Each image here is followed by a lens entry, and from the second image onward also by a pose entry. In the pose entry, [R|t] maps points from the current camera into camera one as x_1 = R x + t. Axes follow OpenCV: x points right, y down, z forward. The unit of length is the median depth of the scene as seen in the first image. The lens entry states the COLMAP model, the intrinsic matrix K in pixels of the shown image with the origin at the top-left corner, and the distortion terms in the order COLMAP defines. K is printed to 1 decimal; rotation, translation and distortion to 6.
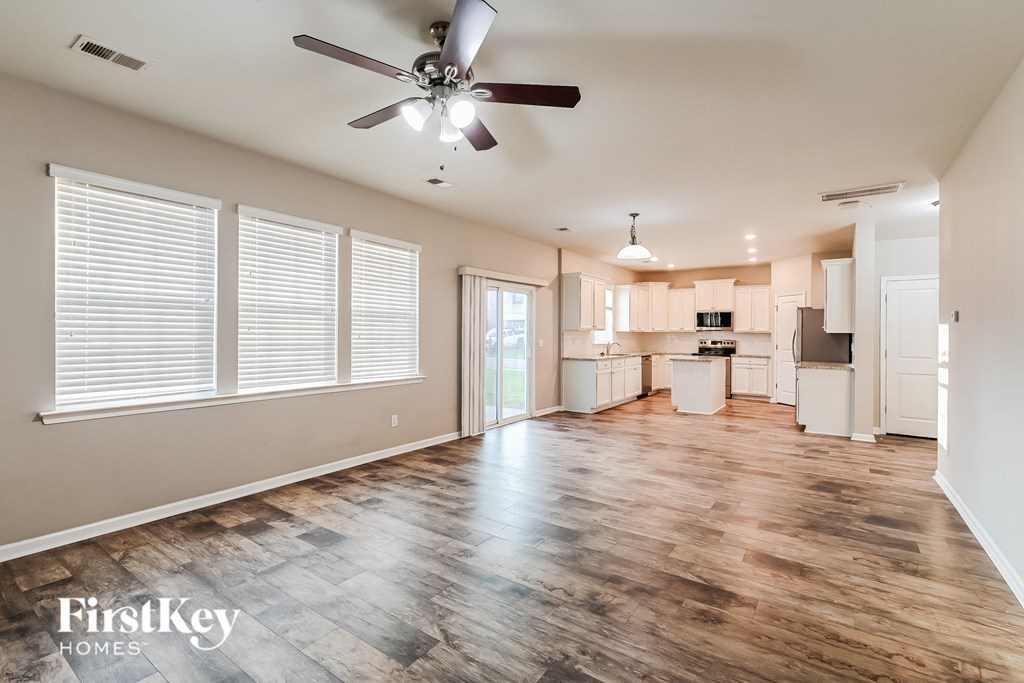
lens RADIAL K [[463.9, 0, 512.6], [0, 463.9, 332.5], [0, 0, 1]] dist [0.002856, -0.001182]
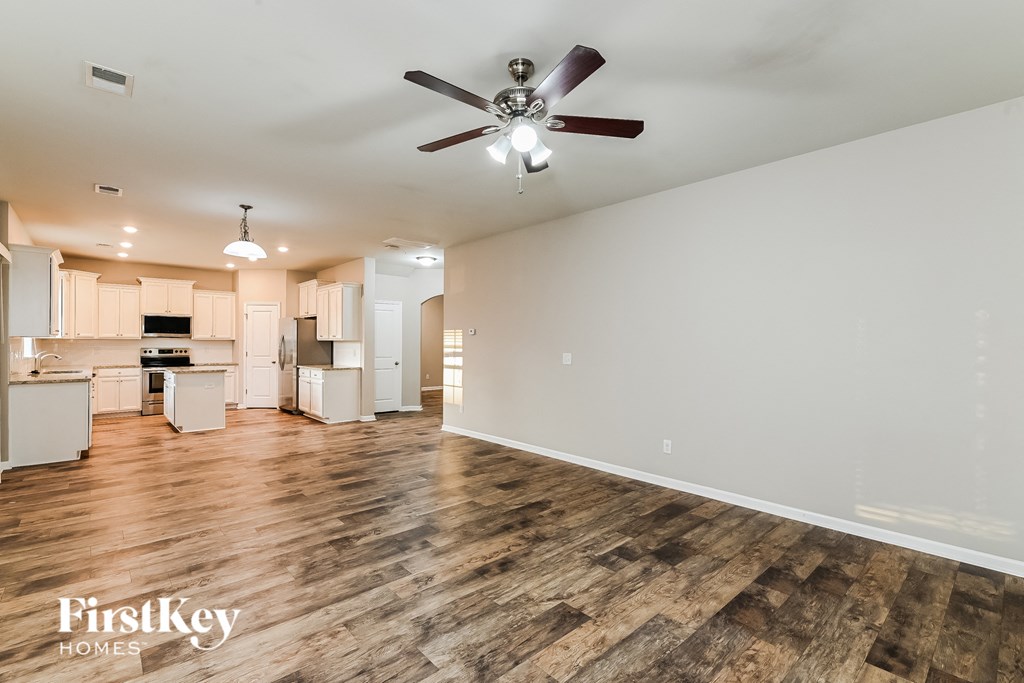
lens RADIAL K [[463.9, 0, 512.6], [0, 463.9, 332.5], [0, 0, 1]] dist [0.002856, -0.001182]
pose [[0.221252, 0.013854, 0.975118, -0.635889], [-0.002296, 0.999904, -0.013685, -0.006922], [-0.975214, 0.000789, 0.221263, 0.400652]]
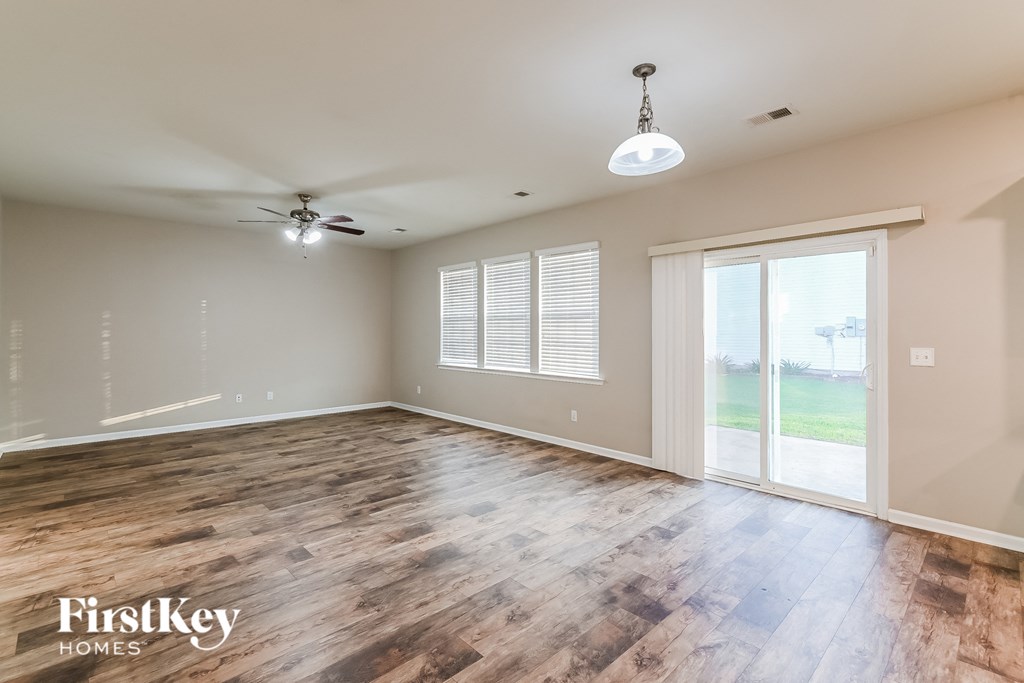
lens RADIAL K [[463.9, 0, 512.6], [0, 463.9, 332.5], [0, 0, 1]] dist [0.002856, -0.001182]
pose [[-0.193268, -0.006858, -0.981122, 0.947933], [-0.002093, 0.999976, -0.006578, 0.008312], [0.981144, 0.000782, -0.193278, 1.245545]]
